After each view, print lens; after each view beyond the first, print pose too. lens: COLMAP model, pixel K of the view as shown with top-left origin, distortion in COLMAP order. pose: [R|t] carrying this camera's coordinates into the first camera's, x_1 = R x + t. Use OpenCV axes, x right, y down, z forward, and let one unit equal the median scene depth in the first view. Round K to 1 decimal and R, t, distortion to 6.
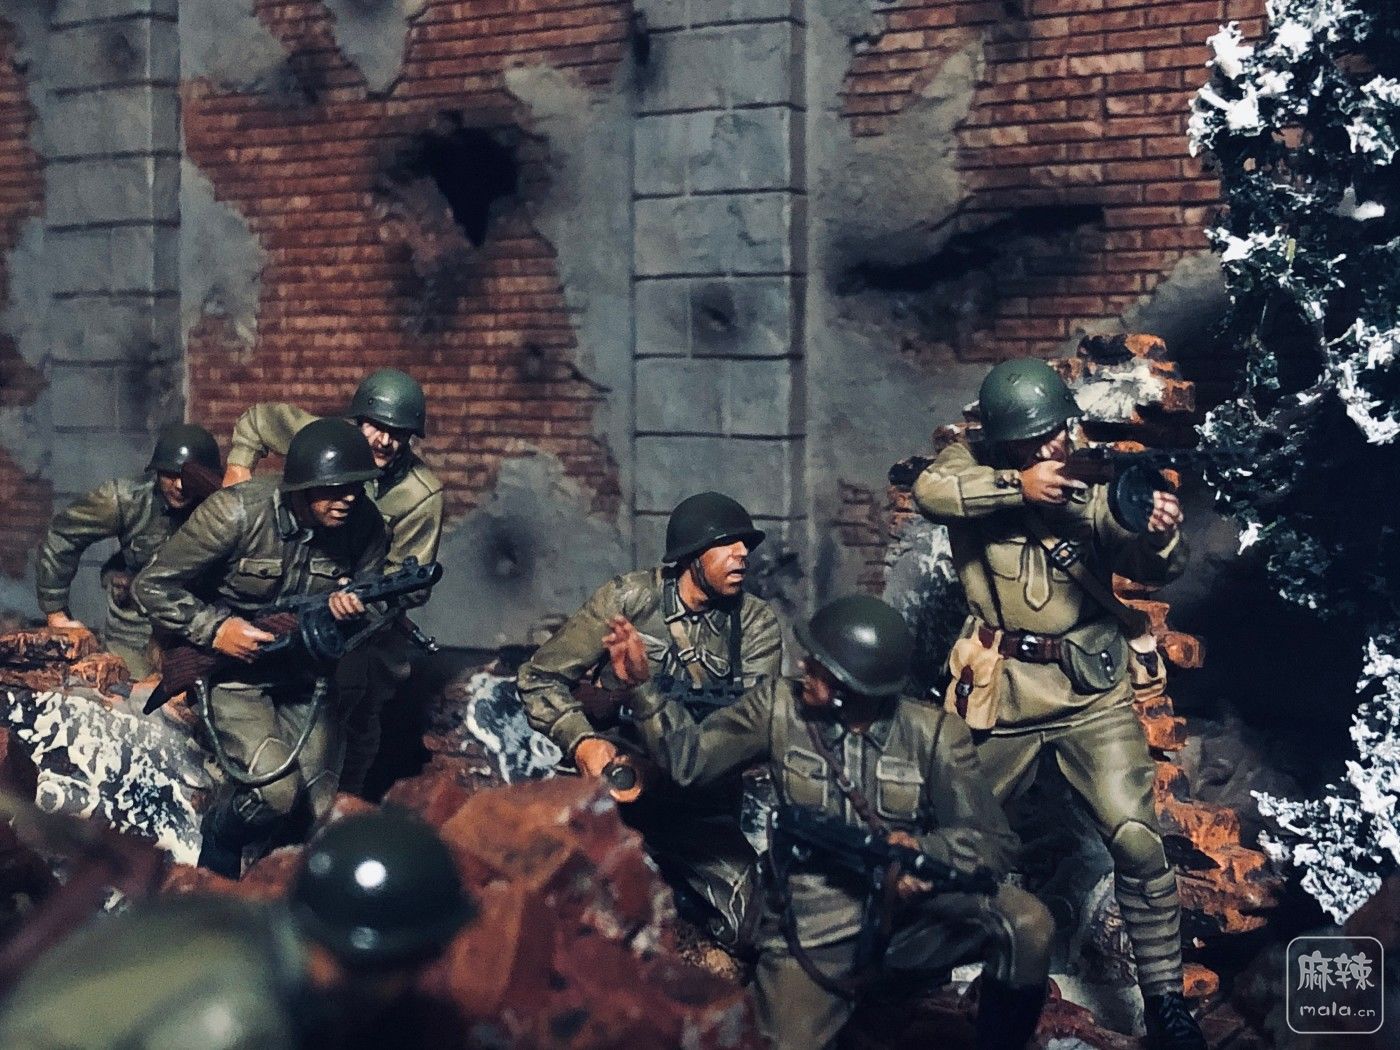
lens RADIAL K [[2057.9, 0, 700.0], [0, 2057.9, 525.0], [0, 0, 1]] dist [0.256077, -0.922671]
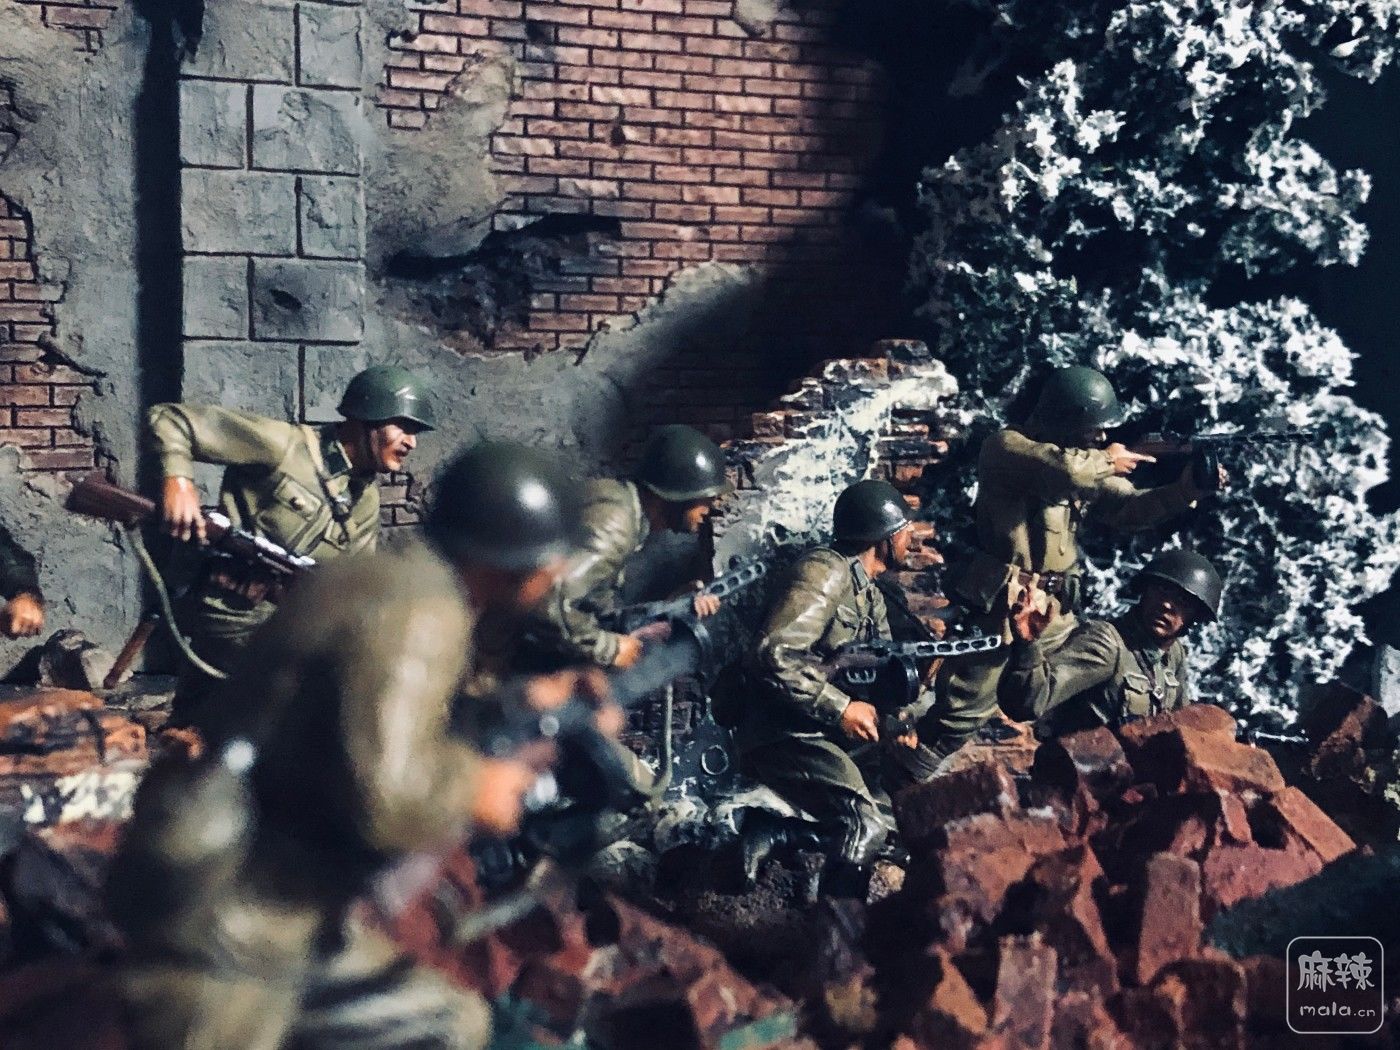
lens RADIAL K [[2057.9, 0, 700.0], [0, 2057.9, 525.0], [0, 0, 1]] dist [0.256077, -0.922671]
pose [[0.541958, -0.070303, 0.837460, -0.764822], [0.044699, 0.997496, 0.054811, -0.043630], [-0.839216, 0.007728, 0.543743, 0.334661]]
